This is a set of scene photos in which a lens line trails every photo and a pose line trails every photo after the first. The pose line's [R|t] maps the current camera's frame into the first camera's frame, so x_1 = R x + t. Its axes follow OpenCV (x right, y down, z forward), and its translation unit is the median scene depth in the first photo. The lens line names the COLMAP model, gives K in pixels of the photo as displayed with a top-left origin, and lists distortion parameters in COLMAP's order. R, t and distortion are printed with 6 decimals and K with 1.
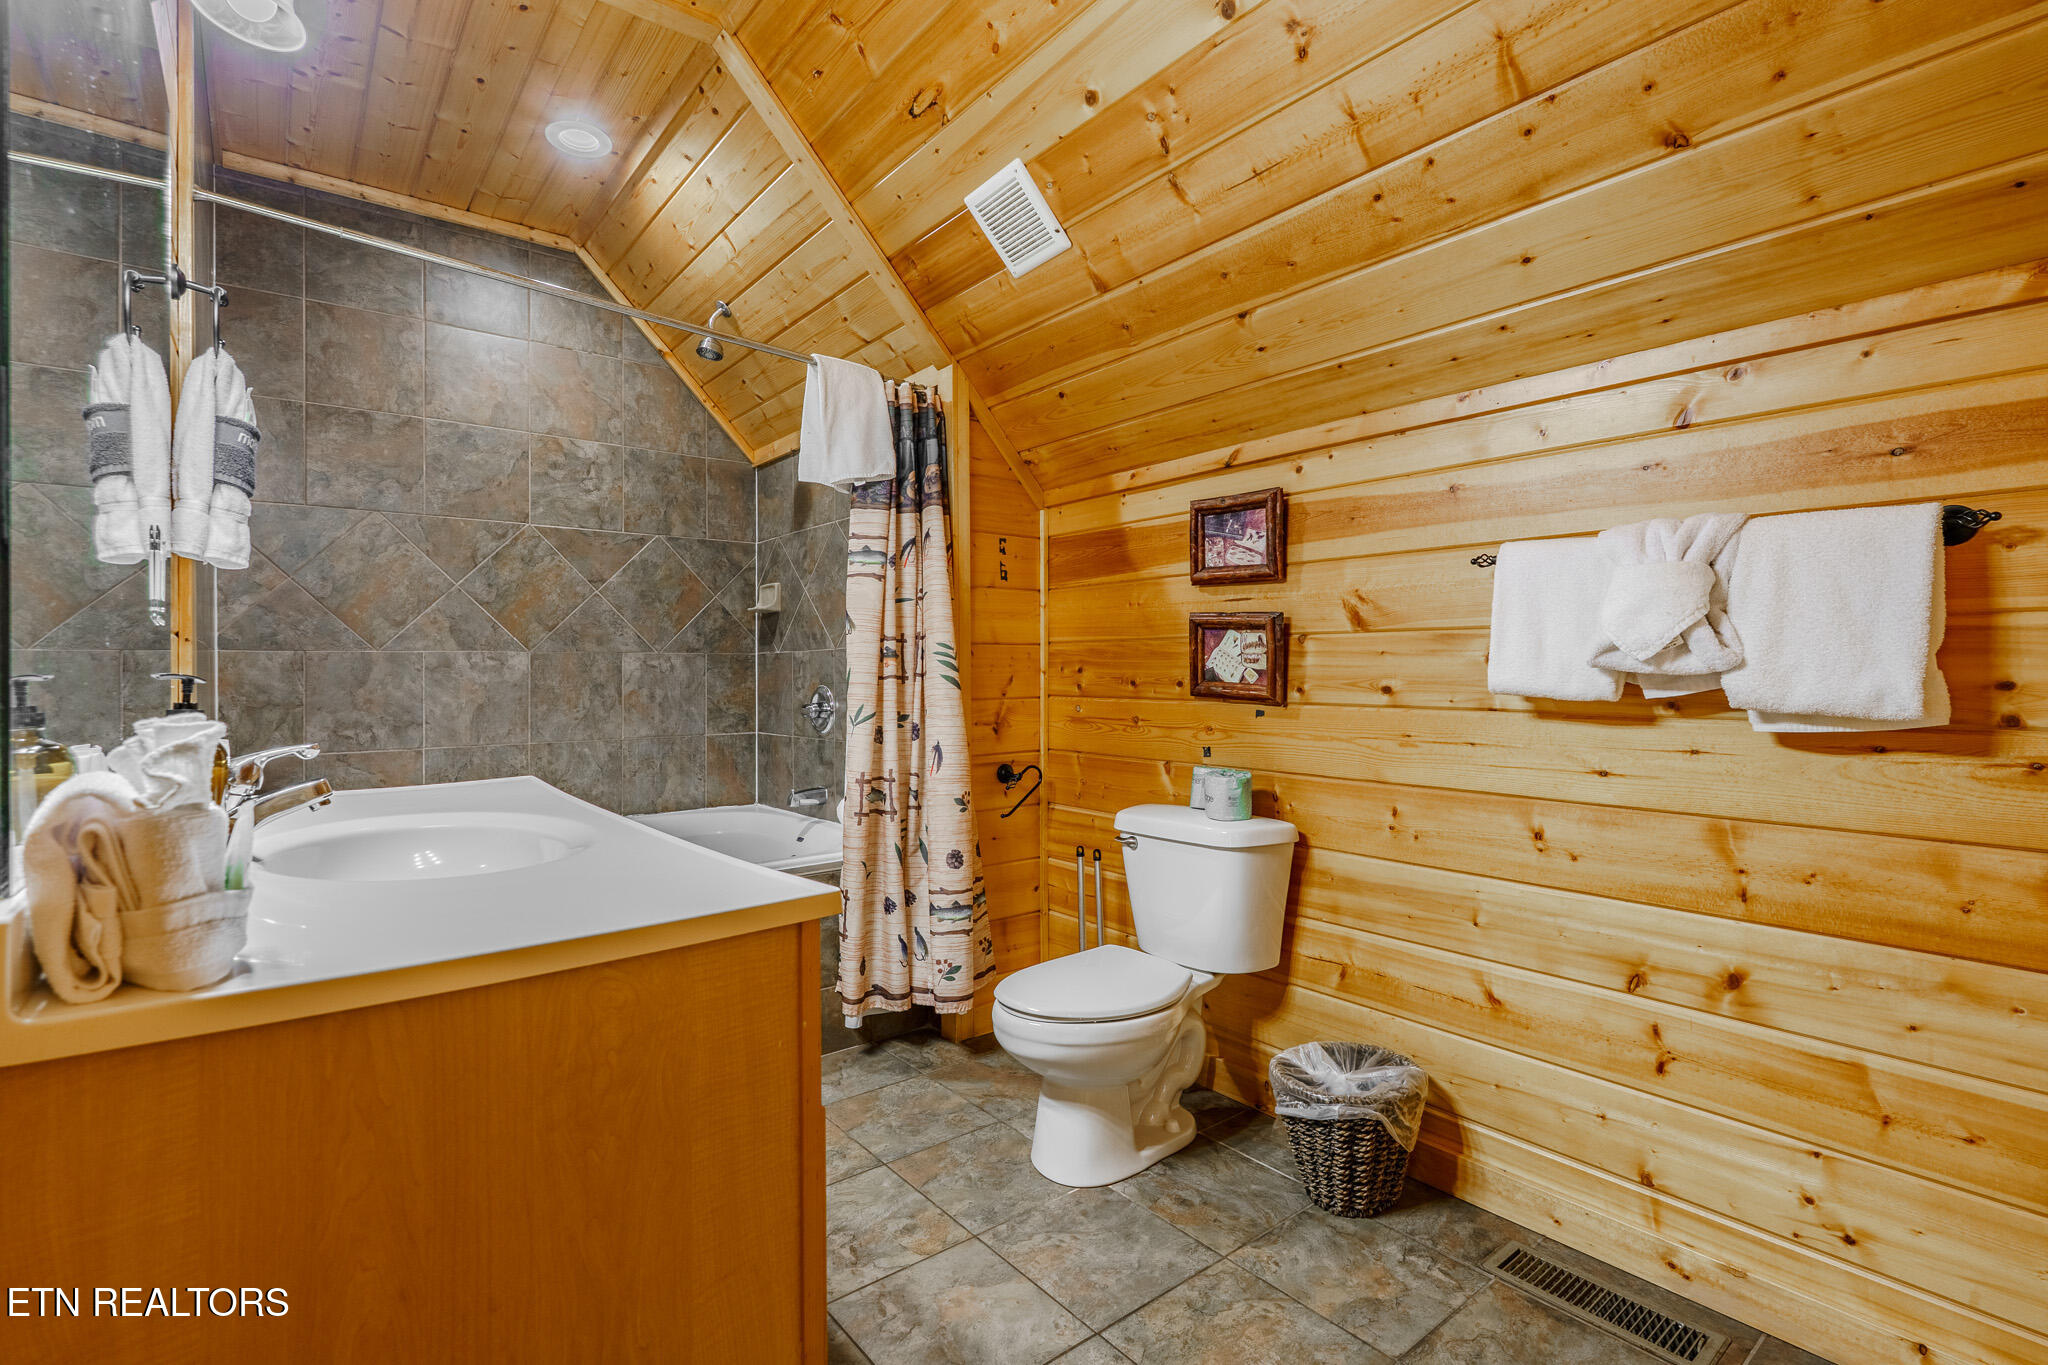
lens RADIAL K [[921.3, 0, 1013.8], [0, 921.3, 672.6], [0, 0, 1]] dist [-0.006175, 0.000739]
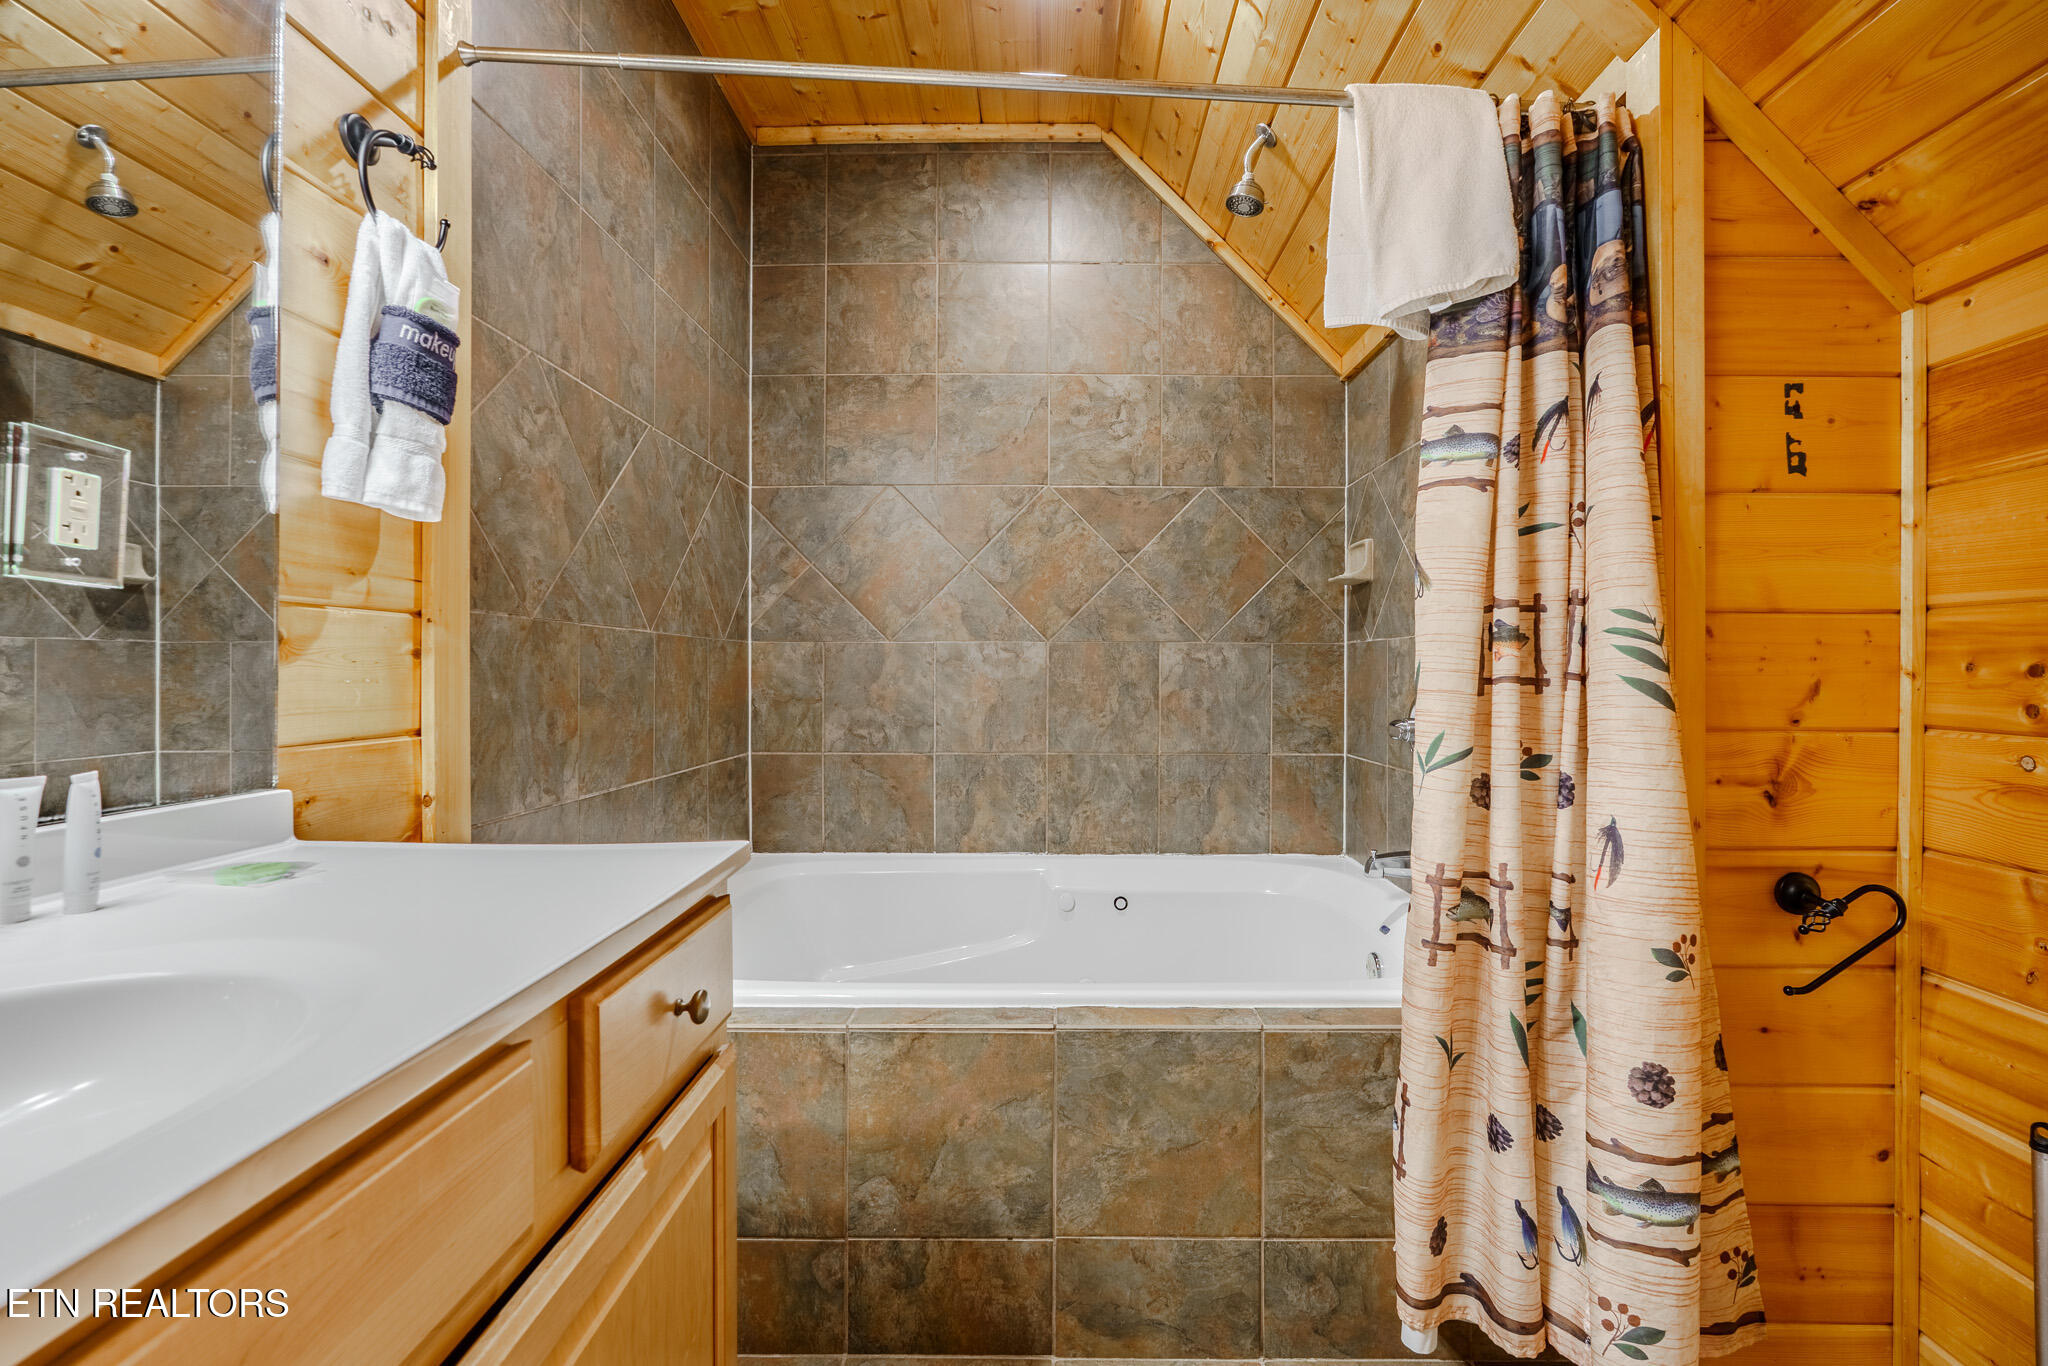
lens RADIAL K [[921.3, 0, 1036.9], [0, 921.3, 665.4], [0, 0, 1]] dist [-0.006175, 0.000739]
pose [[0.763980, 0.005448, -0.645217, -0.004416], [-0.008396, 0.999964, -0.001498, -0.000313], [0.645185, 0.006562, 0.763998, 0.407700]]
